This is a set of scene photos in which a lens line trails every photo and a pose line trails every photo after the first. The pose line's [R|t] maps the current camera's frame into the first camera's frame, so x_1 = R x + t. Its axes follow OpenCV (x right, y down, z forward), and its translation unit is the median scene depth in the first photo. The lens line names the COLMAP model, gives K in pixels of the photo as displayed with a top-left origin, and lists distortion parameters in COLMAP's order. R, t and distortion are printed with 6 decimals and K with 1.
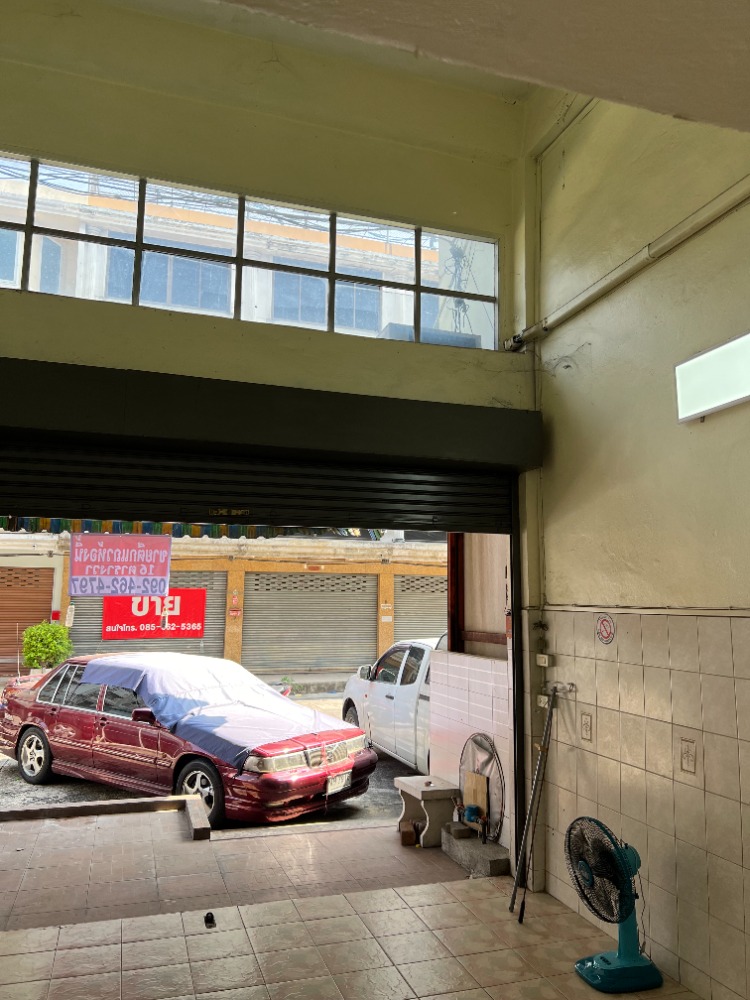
lens RADIAL K [[751.7, 0, 377.6], [0, 751.7, 499.2], [0, 0, 1]] dist [0.039137, -0.042471]
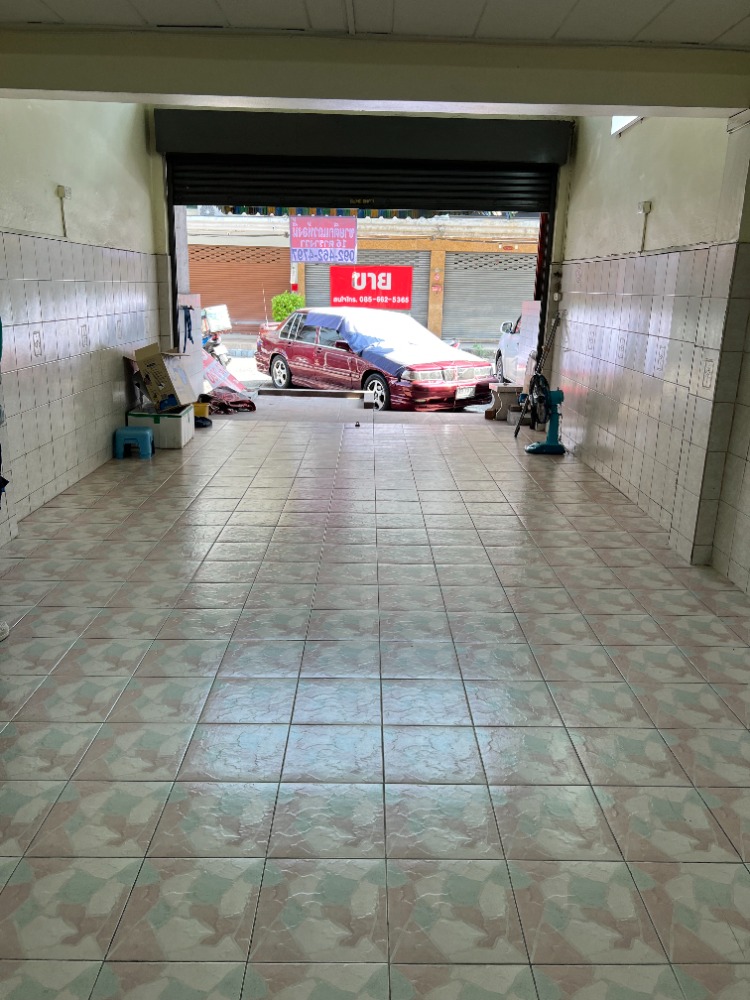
lens RADIAL K [[751.7, 0, 380.5], [0, 751.7, 504.6], [0, 0, 1]] dist [0.039137, -0.042471]
pose [[0.953920, 0.095662, -0.284402, 0.230161], [0.026264, 0.917561, 0.396727, -0.017495], [0.298908, -0.385916, 0.872767, -0.430329]]
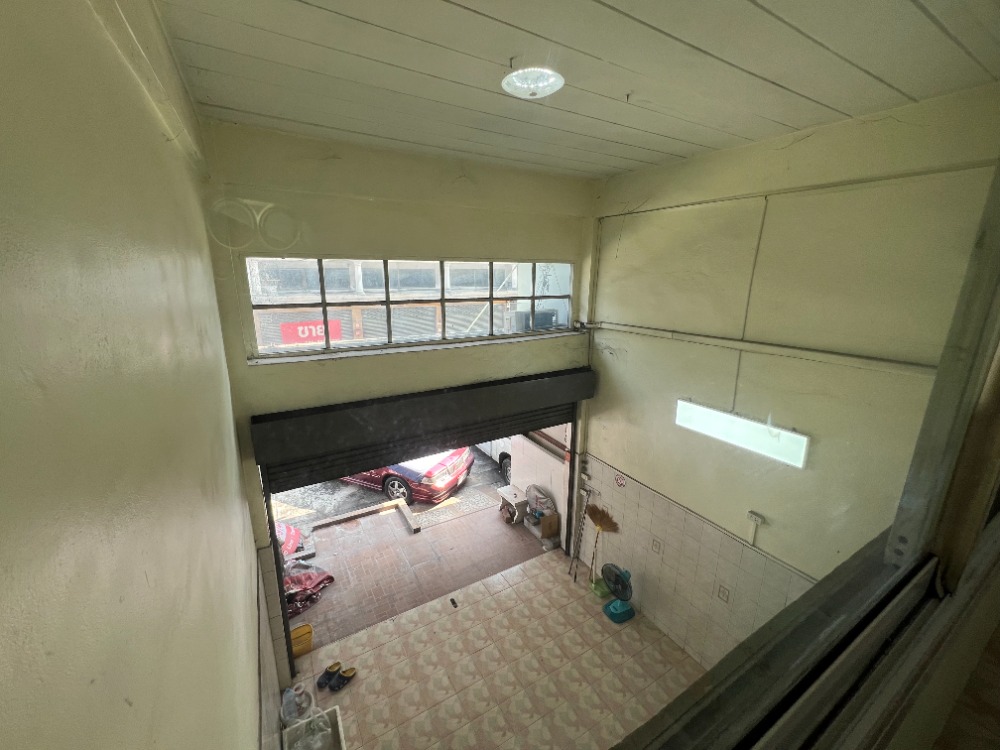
lens RADIAL K [[401.2, 0, 495.5], [0, 401.2, 371.6], [0, 0, 1]] dist [0.000458, 0.000024]
pose [[0.977905, -0.058924, 0.200572, -0.168936], [-0.021238, 0.926486, 0.375730, -0.335368], [-0.207966, -0.371688, 0.904764, 0.053334]]
